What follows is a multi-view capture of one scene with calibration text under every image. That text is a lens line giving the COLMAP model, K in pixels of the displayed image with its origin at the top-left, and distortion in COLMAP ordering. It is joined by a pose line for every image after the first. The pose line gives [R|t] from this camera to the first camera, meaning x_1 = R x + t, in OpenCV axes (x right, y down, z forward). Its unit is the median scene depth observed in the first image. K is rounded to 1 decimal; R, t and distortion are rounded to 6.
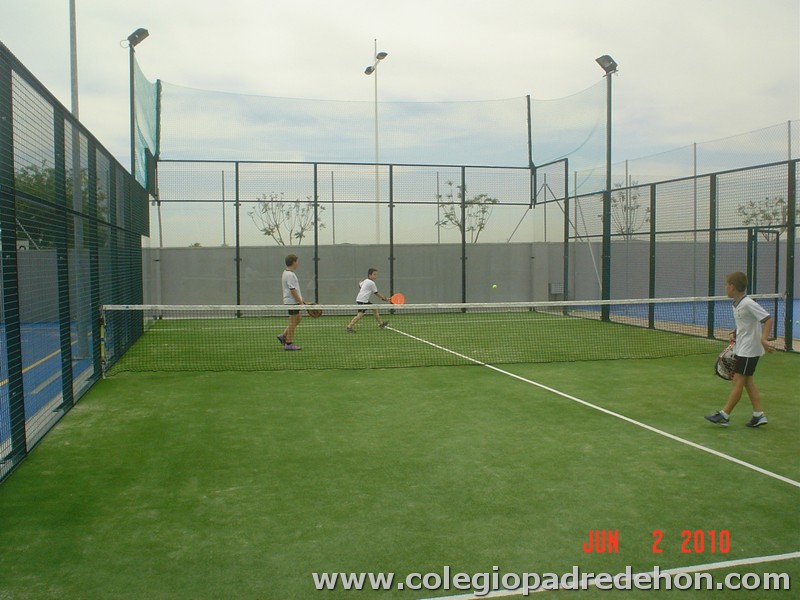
lens RADIAL K [[764.9, 0, 401.9], [0, 764.9, 302.7], [0, 0, 1]] dist [-0.087671, 0.000000]
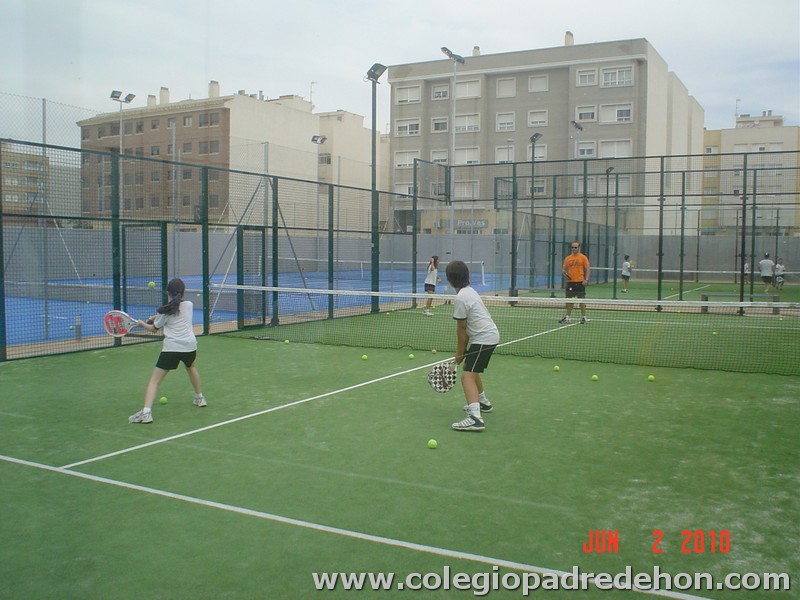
lens RADIAL K [[764.9, 0, 391.9], [0, 764.9, 292.5], [0, 0, 1]] dist [-0.087671, 0.000000]
pose [[0.741693, 0.040914, -0.669490, 0.488907], [-0.045413, 0.998911, 0.010735, -0.006963], [0.669200, 0.022441, 0.742744, 0.099182]]
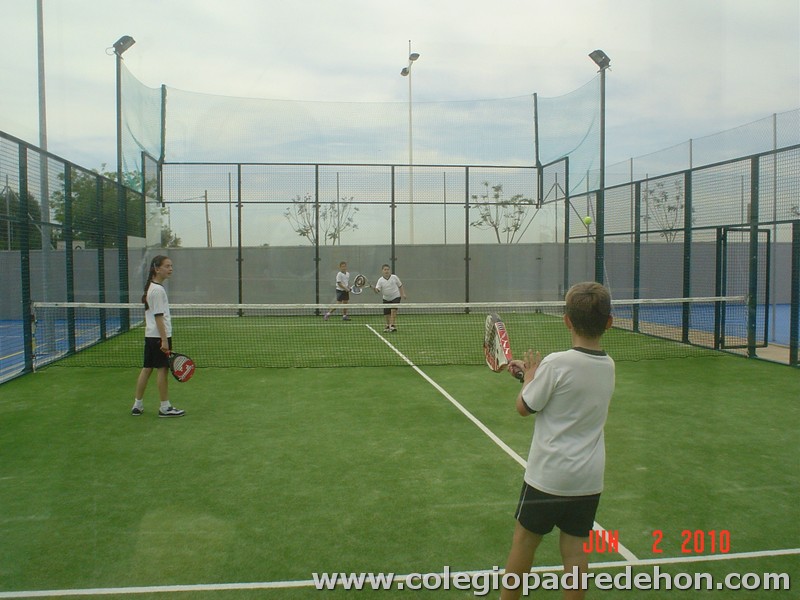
lens RADIAL K [[764.9, 0, 400.1], [0, 764.9, 297.1], [0, 0, 1]] dist [-0.087671, 0.000000]
pose [[0.994757, 0.007142, -0.102019, 0.129646], [-0.008022, 0.999934, -0.008217, 0.000100], [0.101954, 0.008992, 0.994749, 0.010933]]
